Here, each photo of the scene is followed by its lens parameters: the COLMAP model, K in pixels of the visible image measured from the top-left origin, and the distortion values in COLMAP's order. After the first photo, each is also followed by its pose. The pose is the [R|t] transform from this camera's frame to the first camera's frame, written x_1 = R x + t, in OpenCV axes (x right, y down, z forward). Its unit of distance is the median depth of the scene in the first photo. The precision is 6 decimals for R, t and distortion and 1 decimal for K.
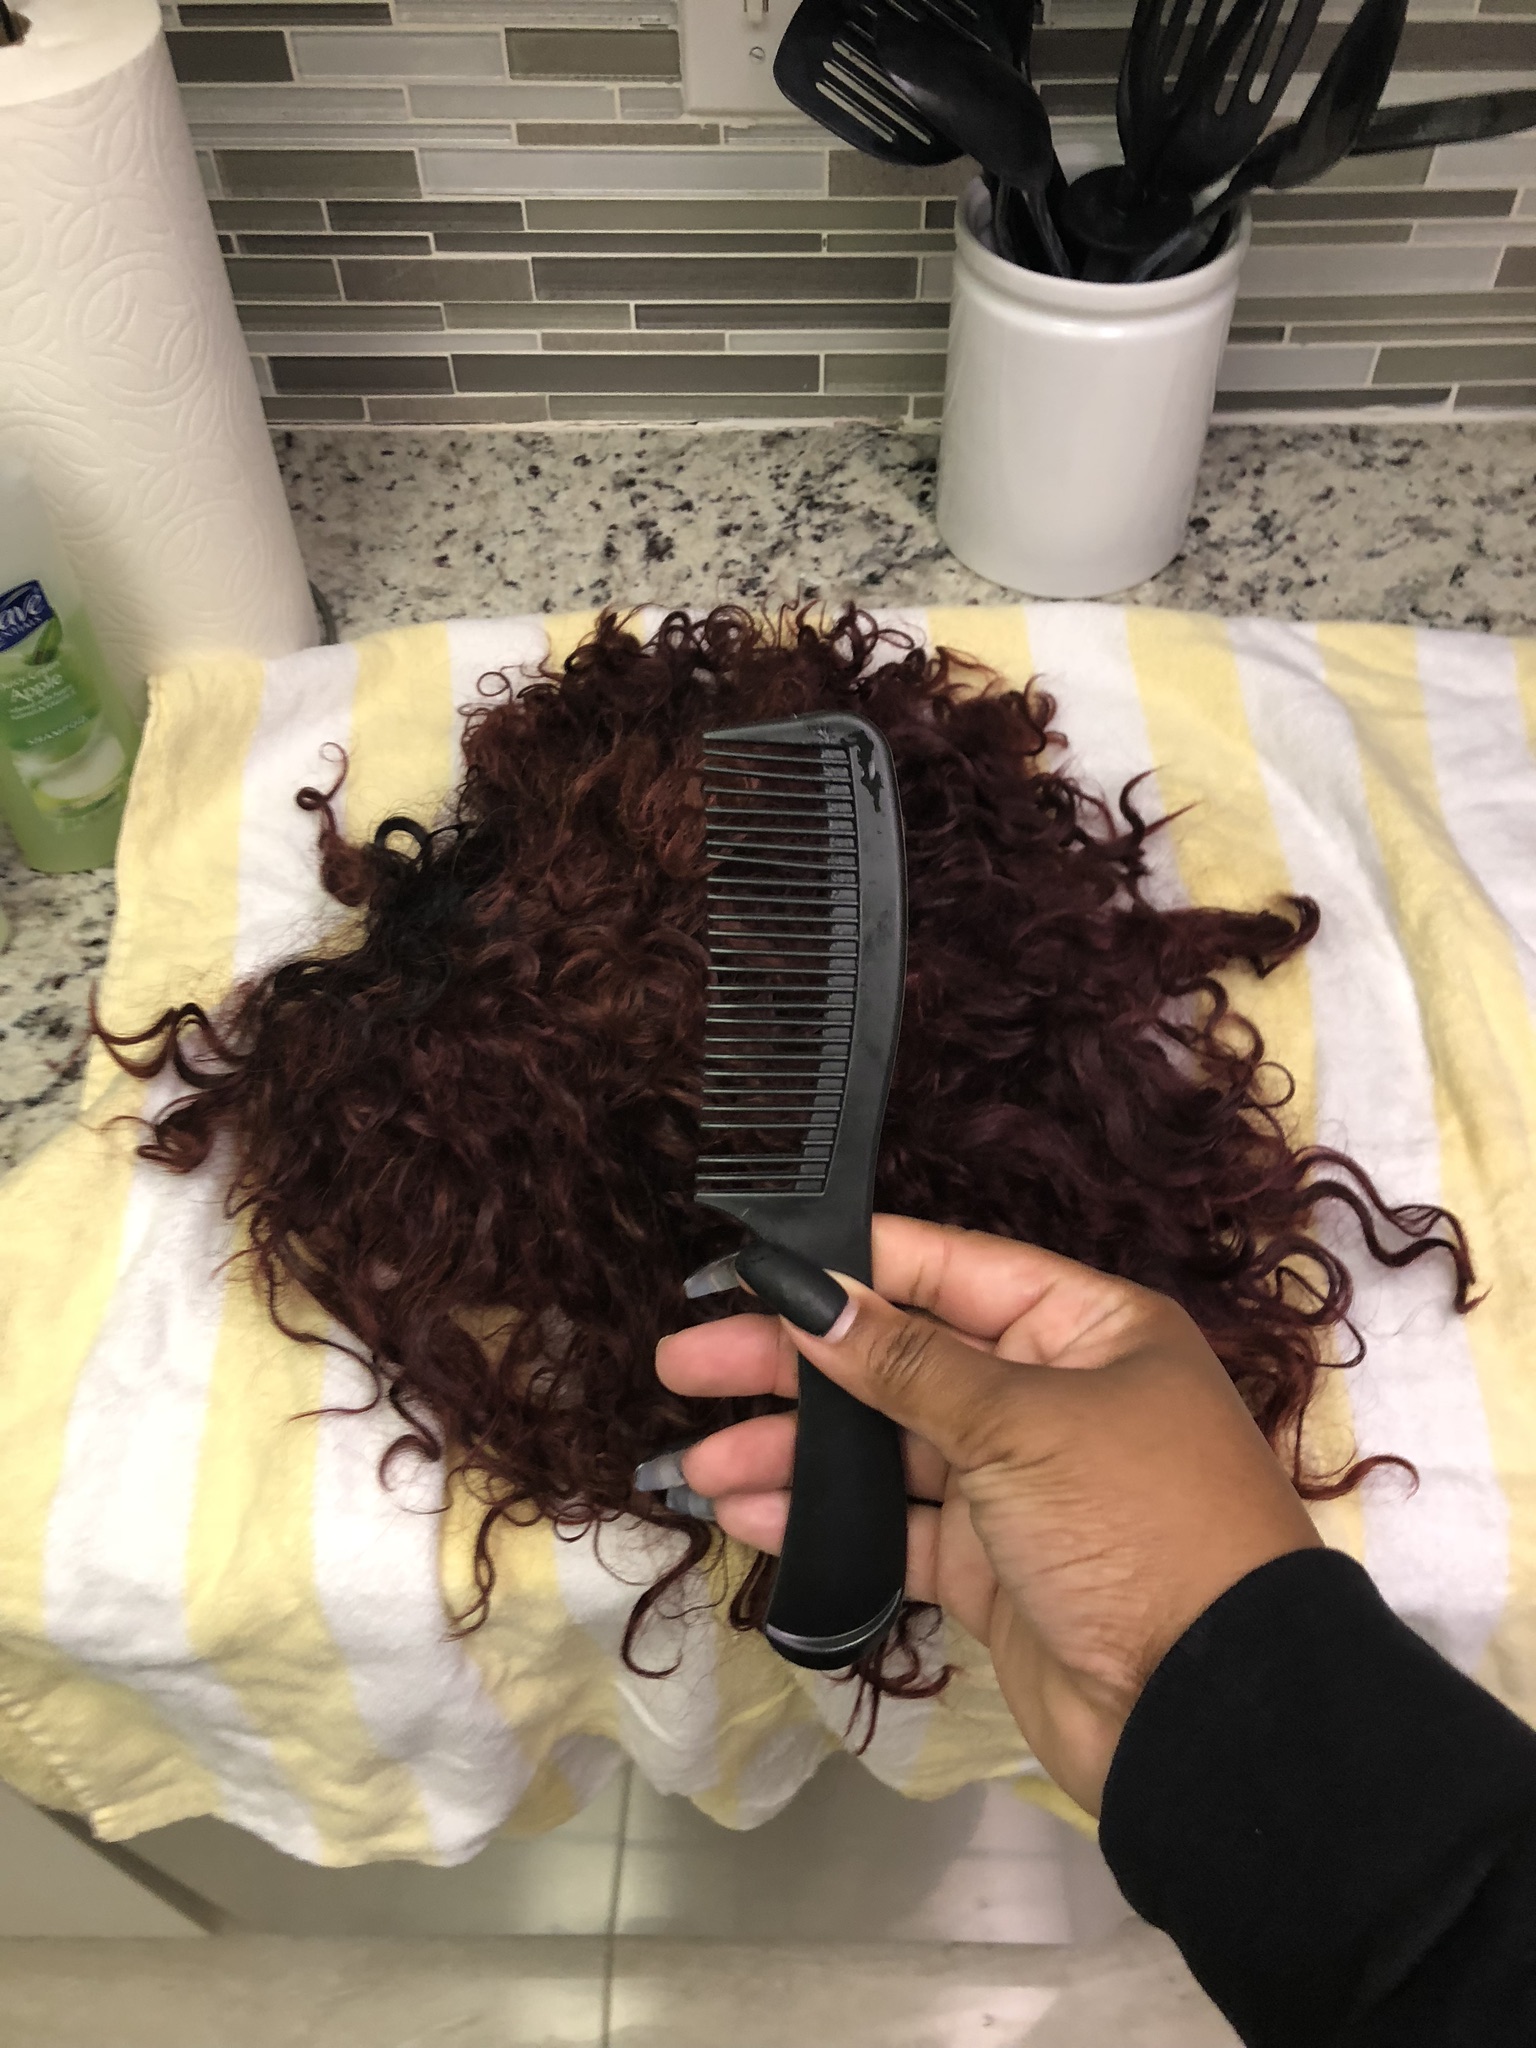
lens RADIAL K [[1670.7, 0, 762.4], [0, 1670.7, 1014.9], [0, 0, 1]] dist [-0.002122, -0.002800]
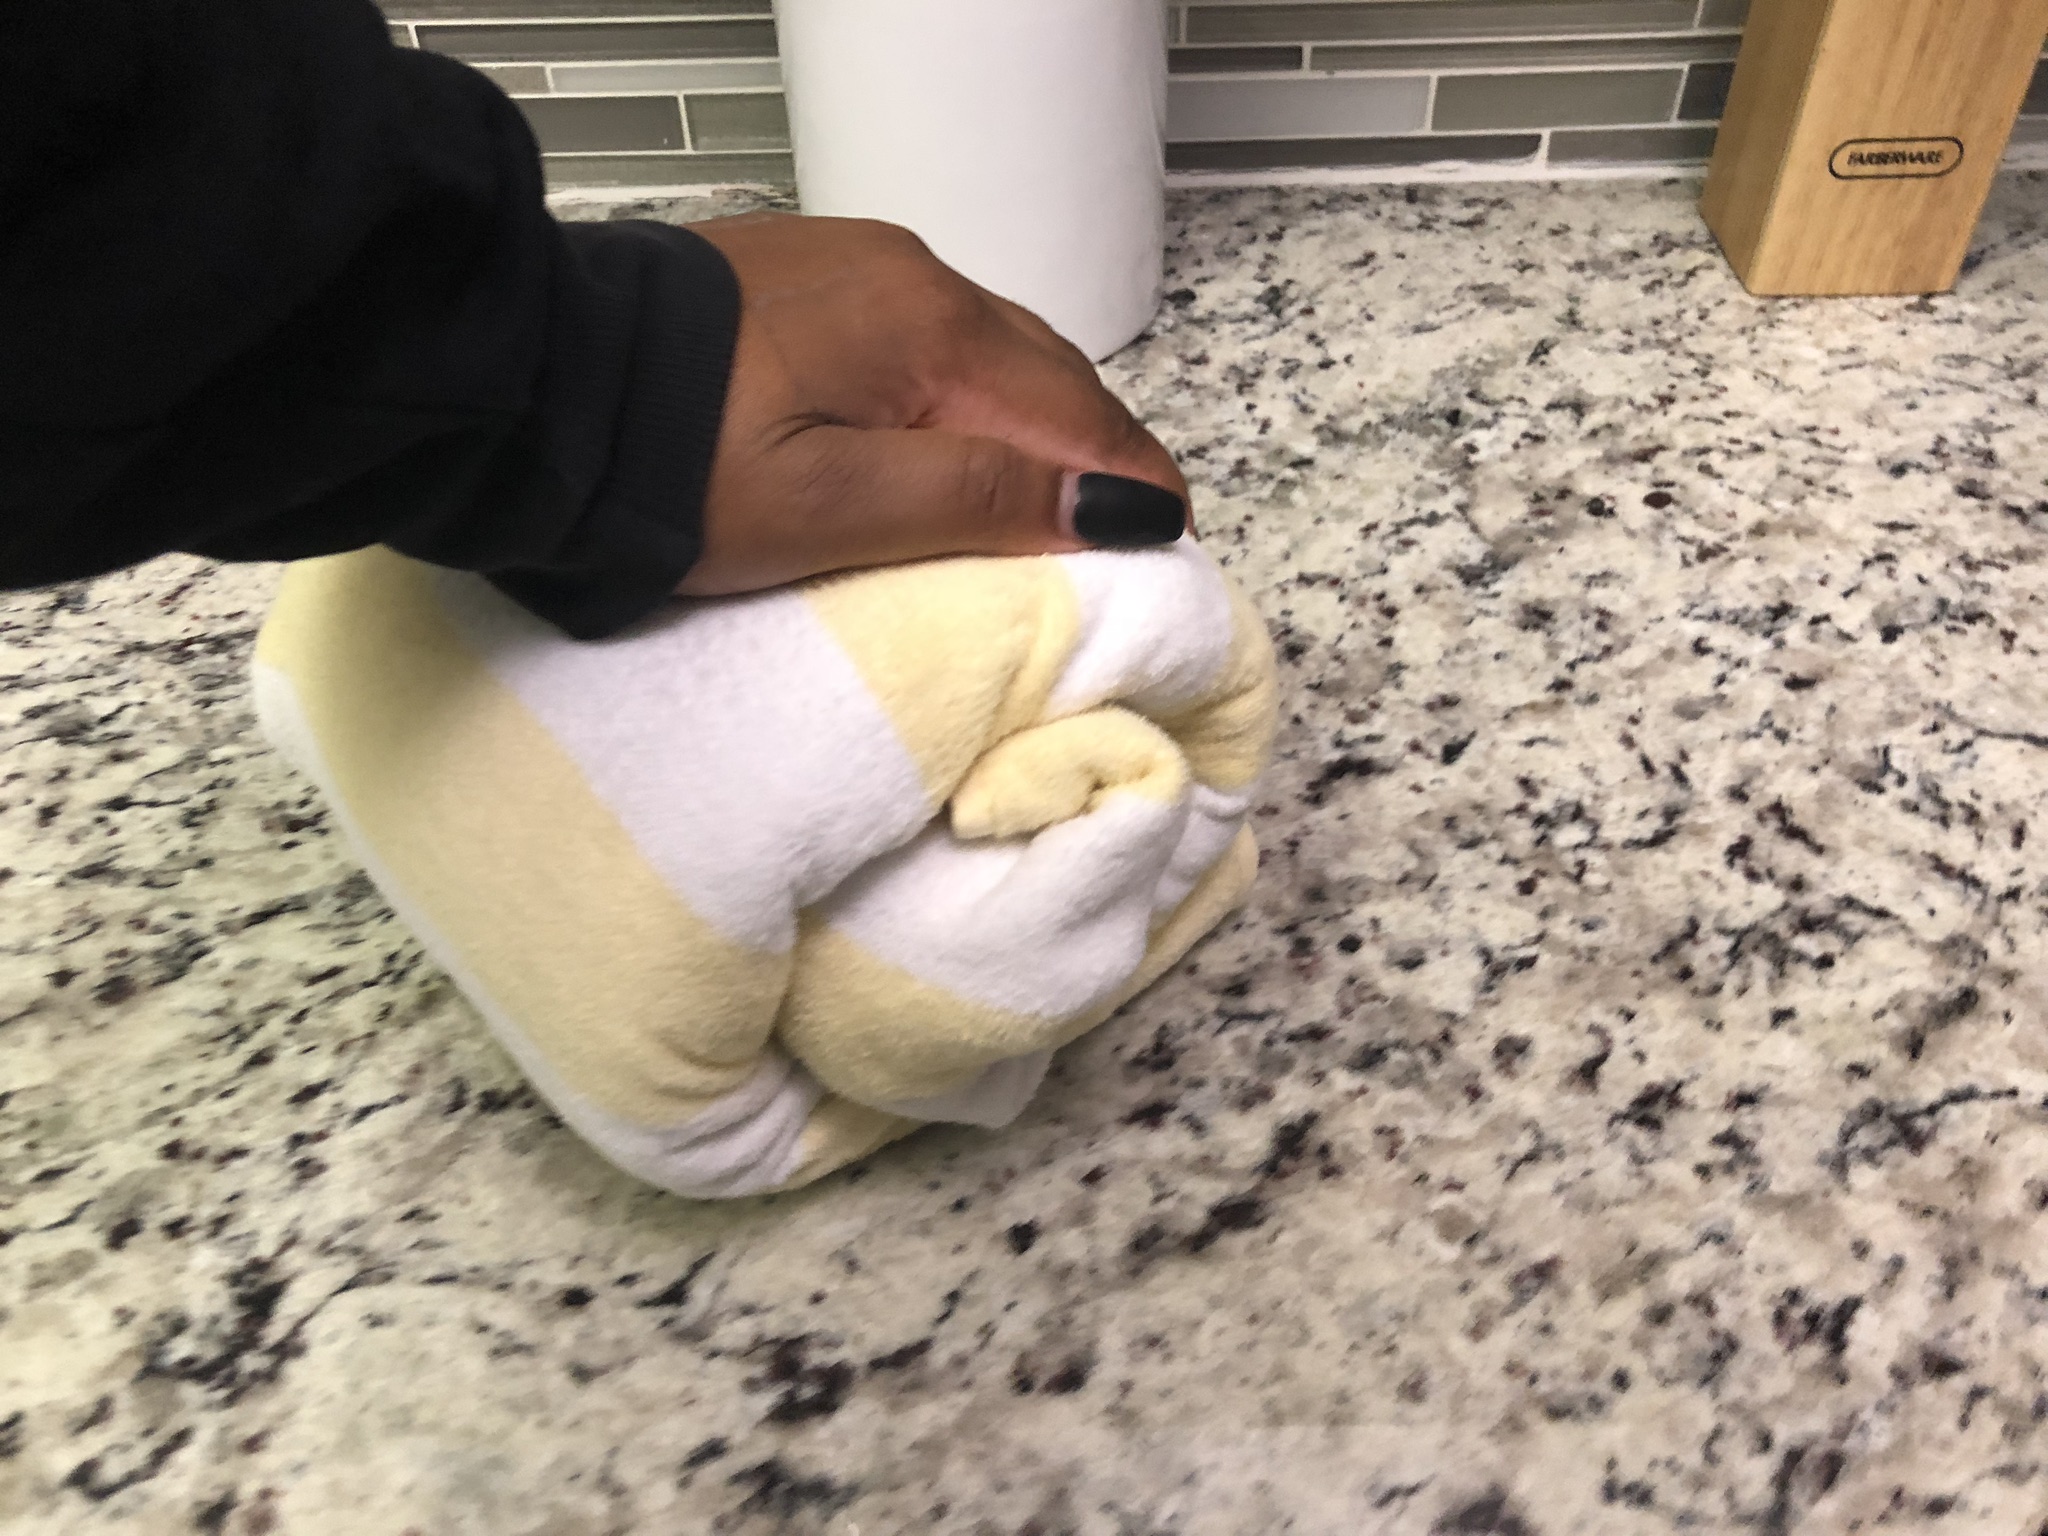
lens RADIAL K [[1670.7, 0, 1036.9], [0, 1670.7, 786.2], [0, 0, 1]] dist [-0.002122, -0.002800]
pose [[0.999924, -0.007832, -0.009554, 0.203182], [0.006522, 0.991463, -0.130223, 0.005233], [0.010492, 0.130150, 0.991439, 0.316930]]
